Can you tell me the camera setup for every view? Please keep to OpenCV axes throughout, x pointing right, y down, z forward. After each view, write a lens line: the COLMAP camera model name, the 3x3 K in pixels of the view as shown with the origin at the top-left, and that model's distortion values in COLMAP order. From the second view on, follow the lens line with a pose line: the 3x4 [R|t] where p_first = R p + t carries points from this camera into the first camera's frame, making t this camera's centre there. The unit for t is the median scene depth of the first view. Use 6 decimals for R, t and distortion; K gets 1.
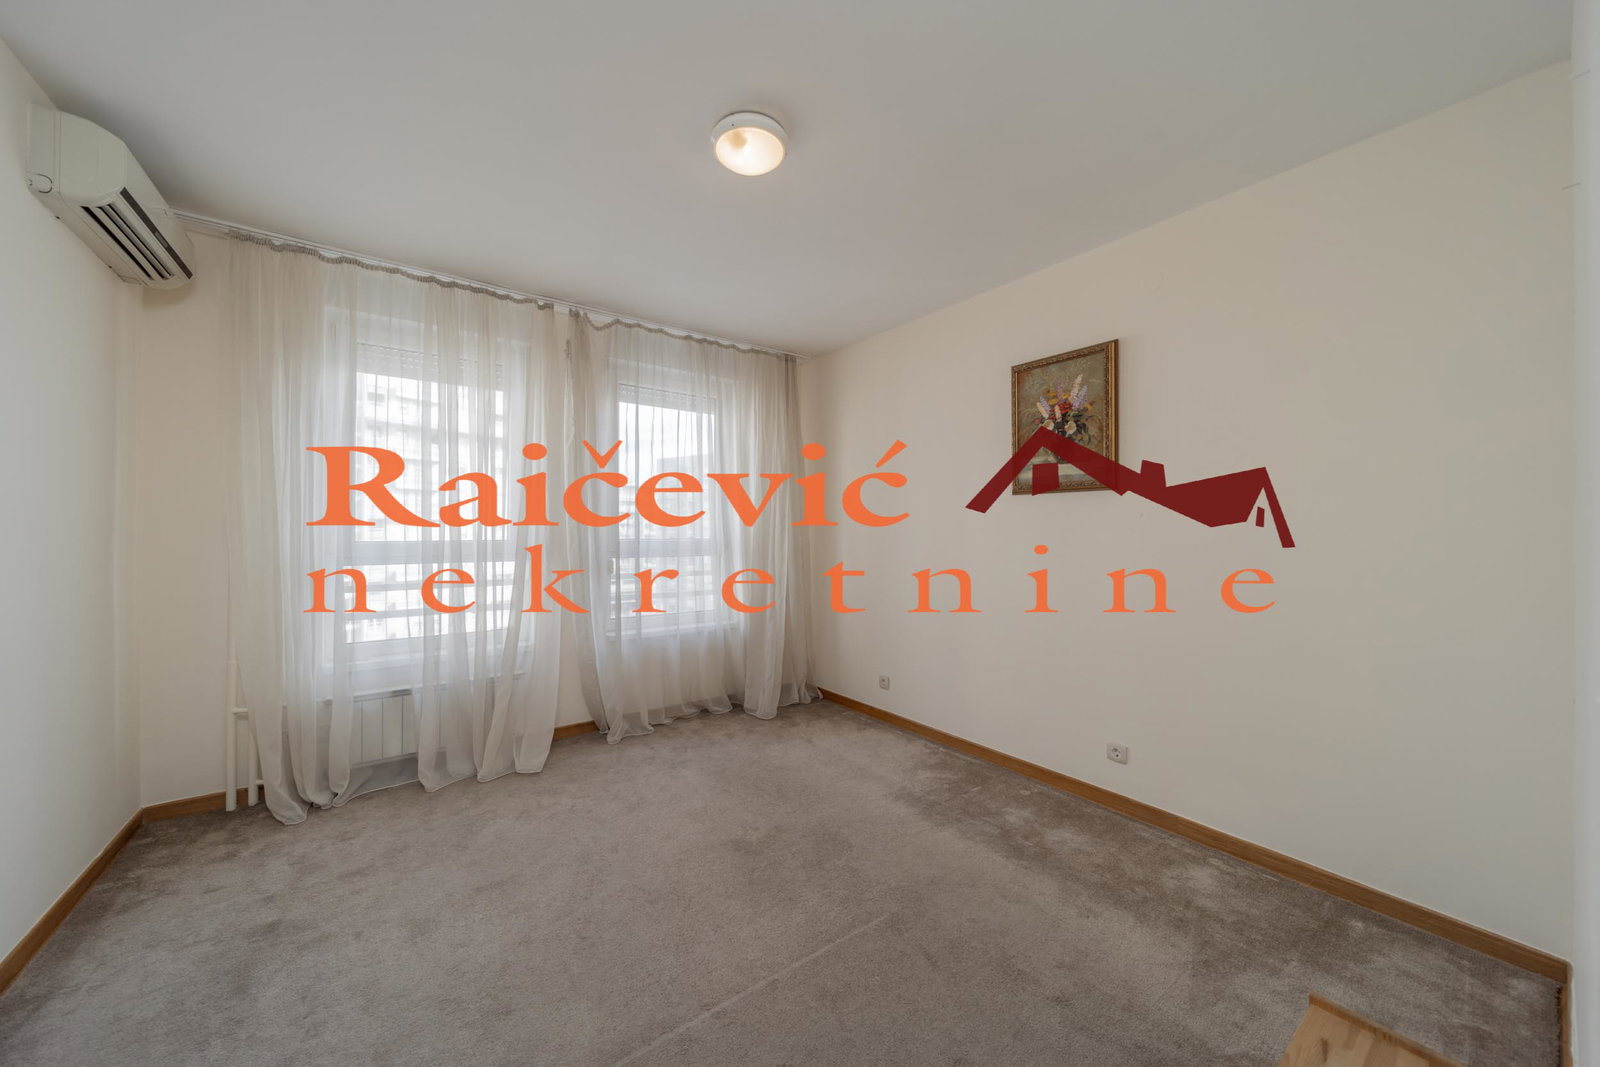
lens RADIAL K [[563.8, 0, 799.0], [0, 563.8, 531.2], [0, 0, 1]] dist [-0.000124, -0.000005]
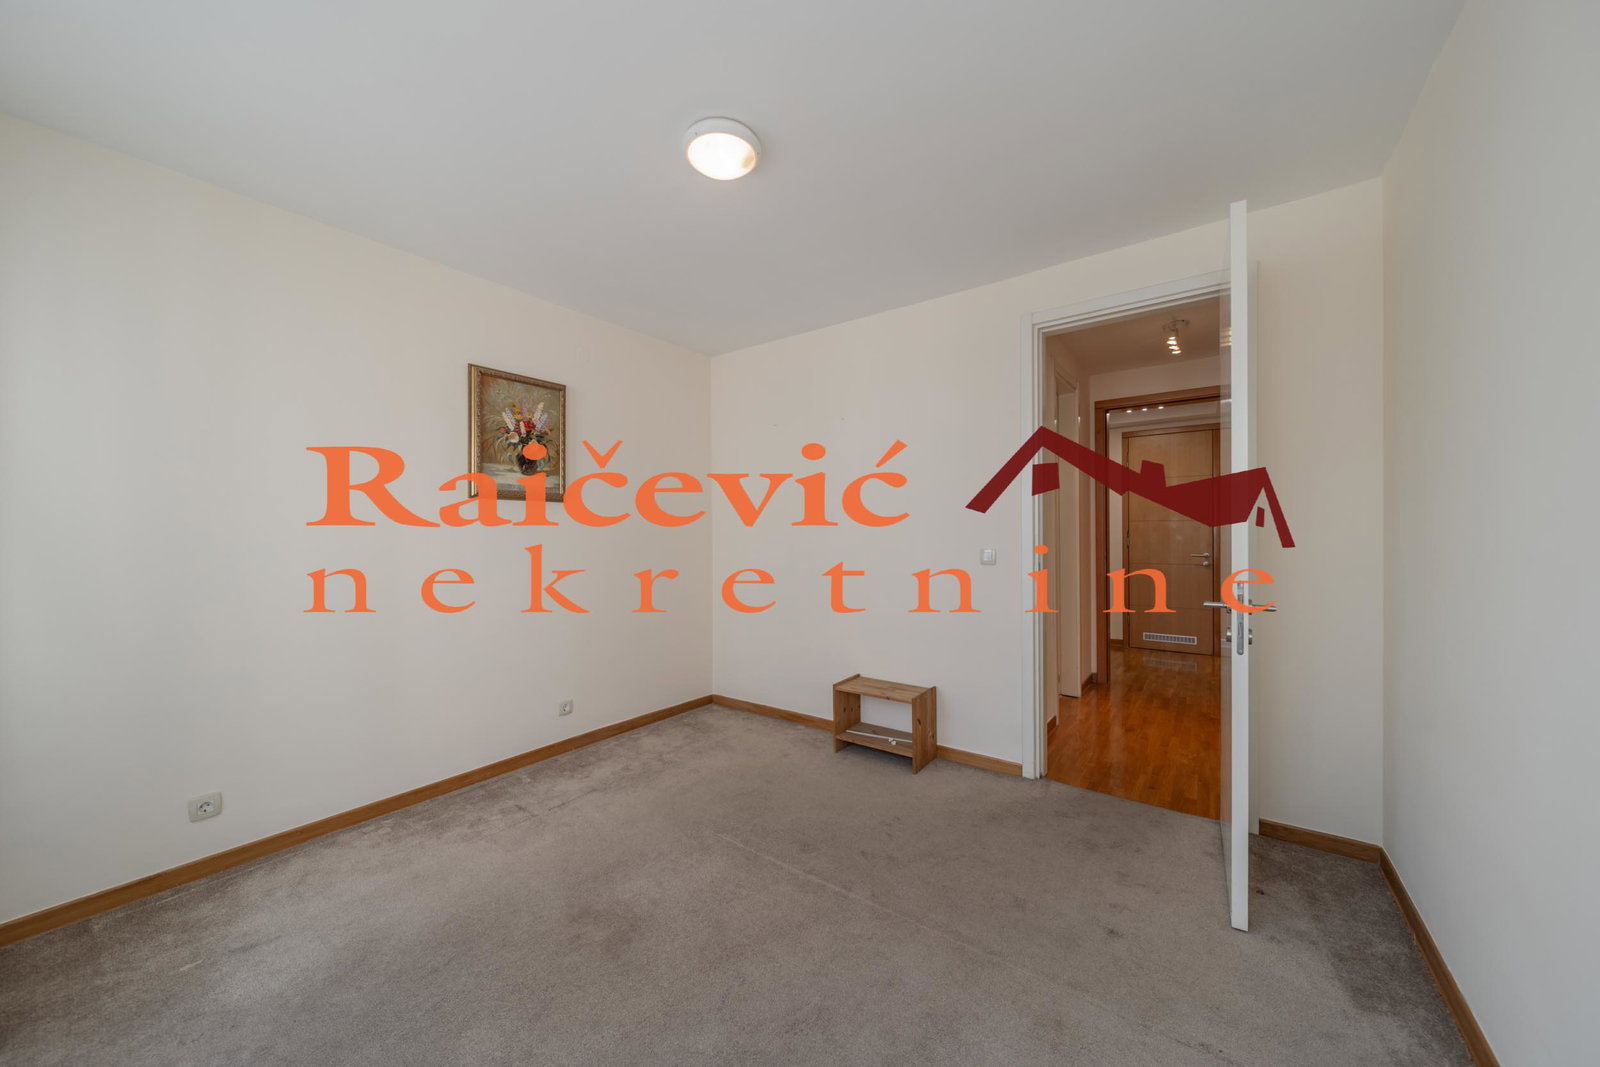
lens RADIAL K [[563.8, 0, 799.0], [0, 563.8, 531.2], [0, 0, 1]] dist [-0.000124, -0.000005]
pose [[-0.304192, -0.001546, 0.952610, -0.768887], [0.000220, 0.999999, 0.001693, -0.010472], [-0.952611, 0.000725, -0.304191, 0.830788]]
